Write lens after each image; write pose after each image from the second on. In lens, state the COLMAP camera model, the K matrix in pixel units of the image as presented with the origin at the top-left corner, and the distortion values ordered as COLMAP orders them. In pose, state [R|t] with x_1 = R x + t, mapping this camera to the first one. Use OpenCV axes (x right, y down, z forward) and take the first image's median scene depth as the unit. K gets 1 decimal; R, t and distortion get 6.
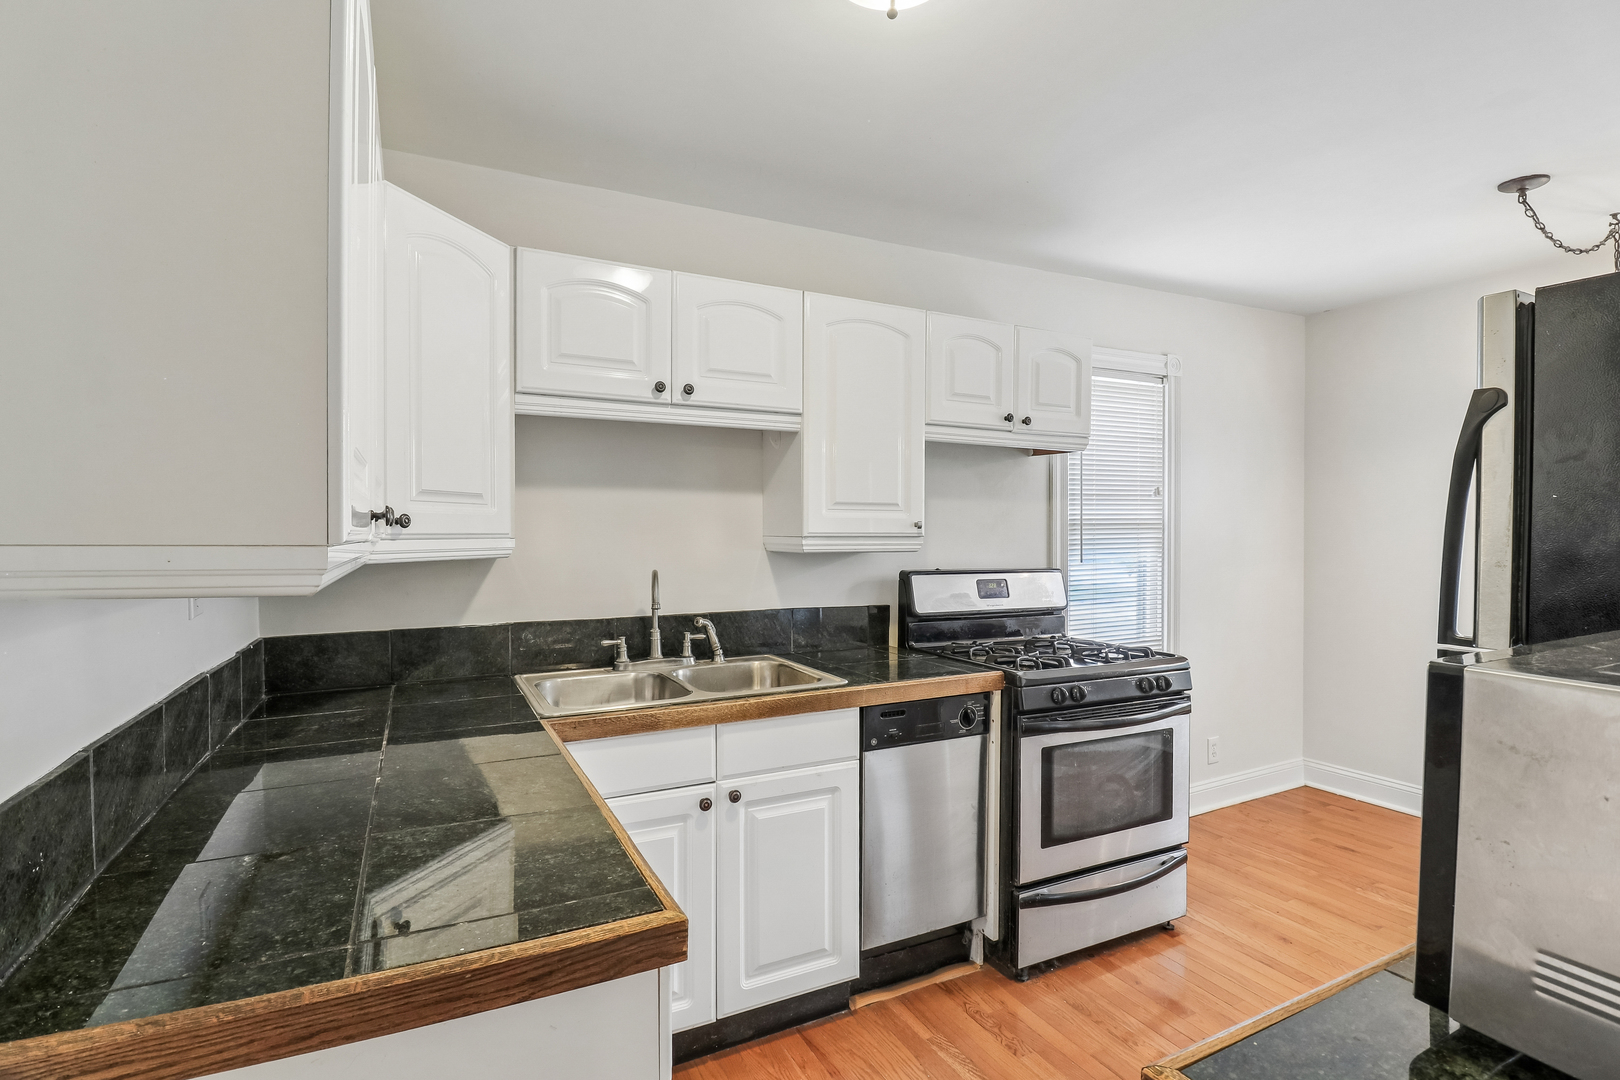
lens RADIAL K [[757.4, 0, 805.6], [0, 757.4, 554.9], [0, 0, 1]] dist [-0.002308, -0.006094]
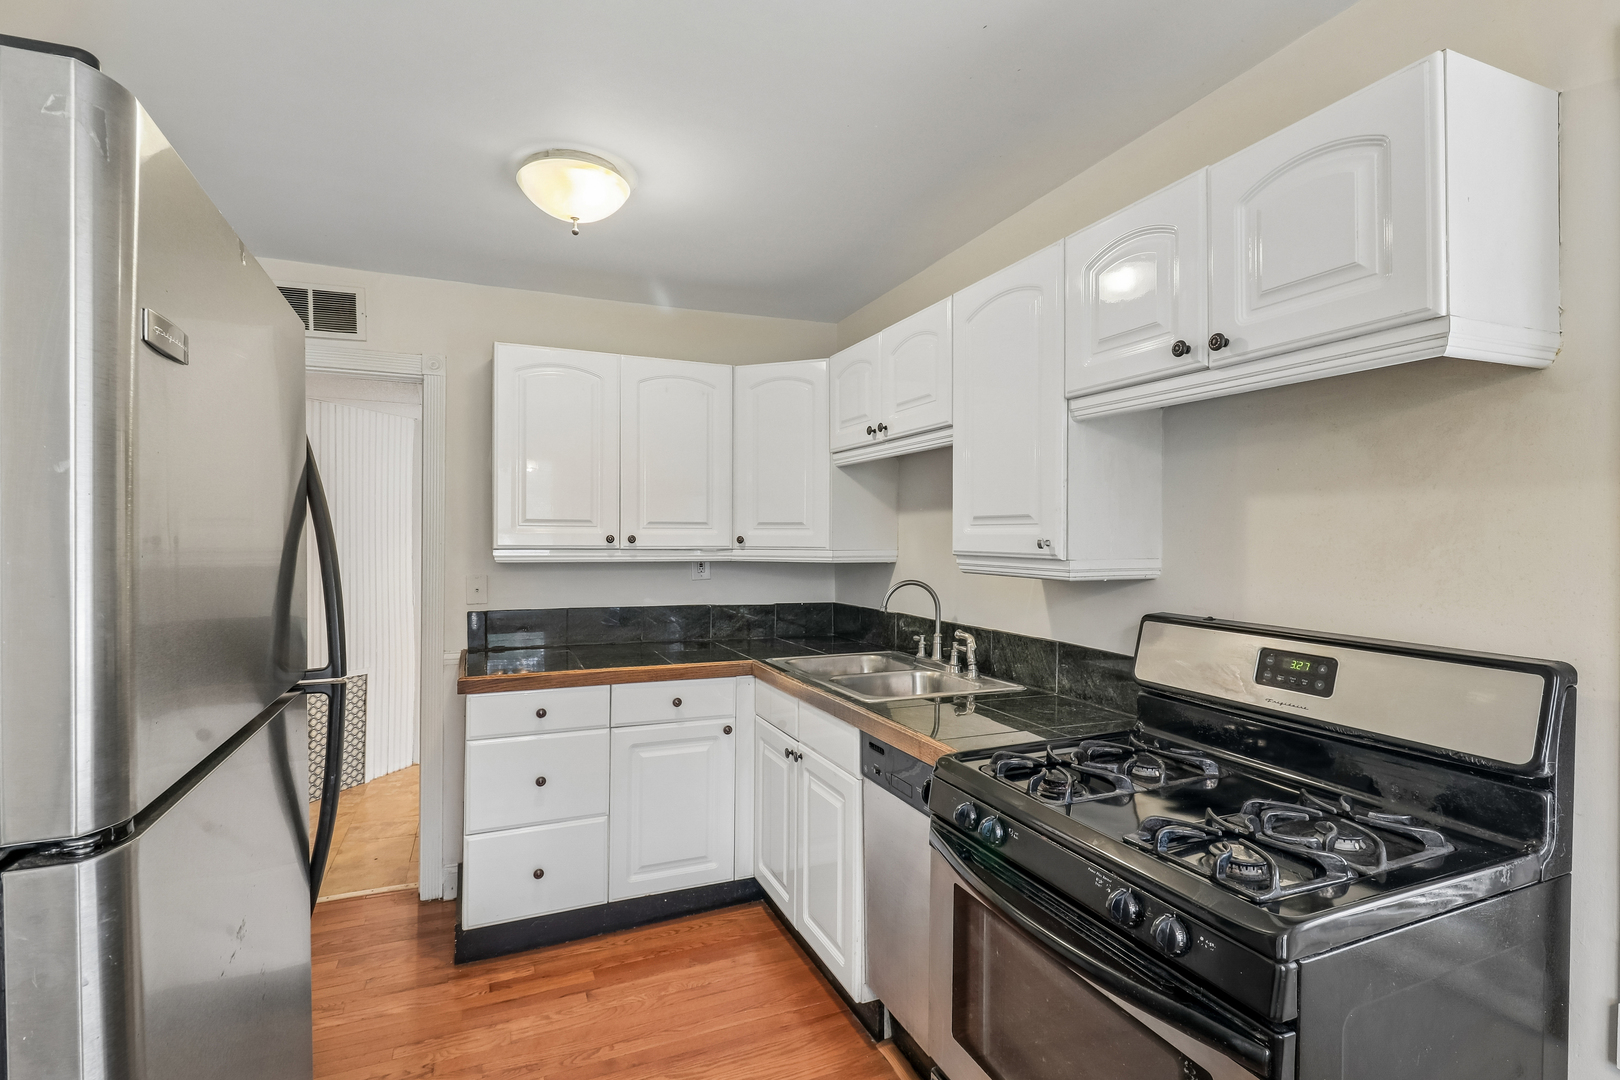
lens RADIAL K [[757.4, 0, 797.0], [0, 757.4, 534.3], [0, 0, 1]] dist [-0.002308, -0.006094]
pose [[-0.064458, -0.000480, -0.997920, 0.910354], [-0.028455, 0.999594, 0.001357, -0.043675], [0.997515, 0.028483, -0.064446, 0.834923]]
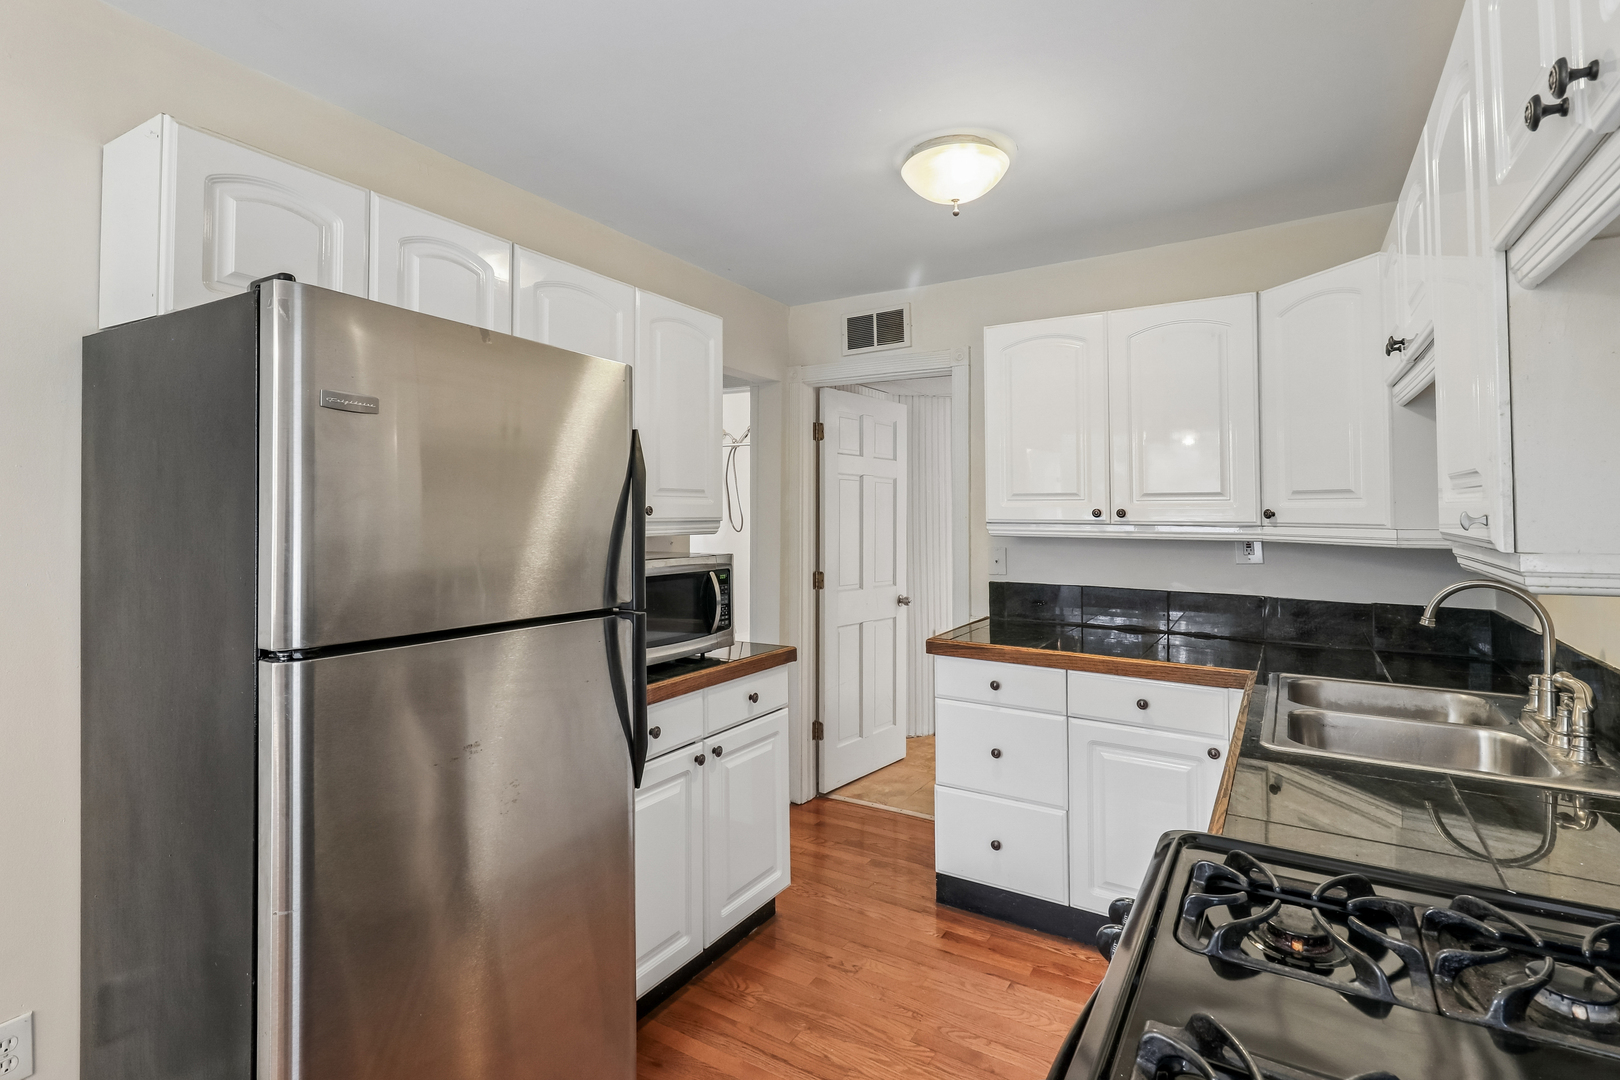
lens RADIAL K [[757.4, 0, 801.2], [0, 757.4, 490.4], [0, 0, 1]] dist [-0.002308, -0.006094]
pose [[-0.853468, -0.009957, -0.521051, 0.676099], [-0.010379, 0.999944, -0.002107, -0.052474], [0.521043, 0.003610, -0.853523, 1.181032]]
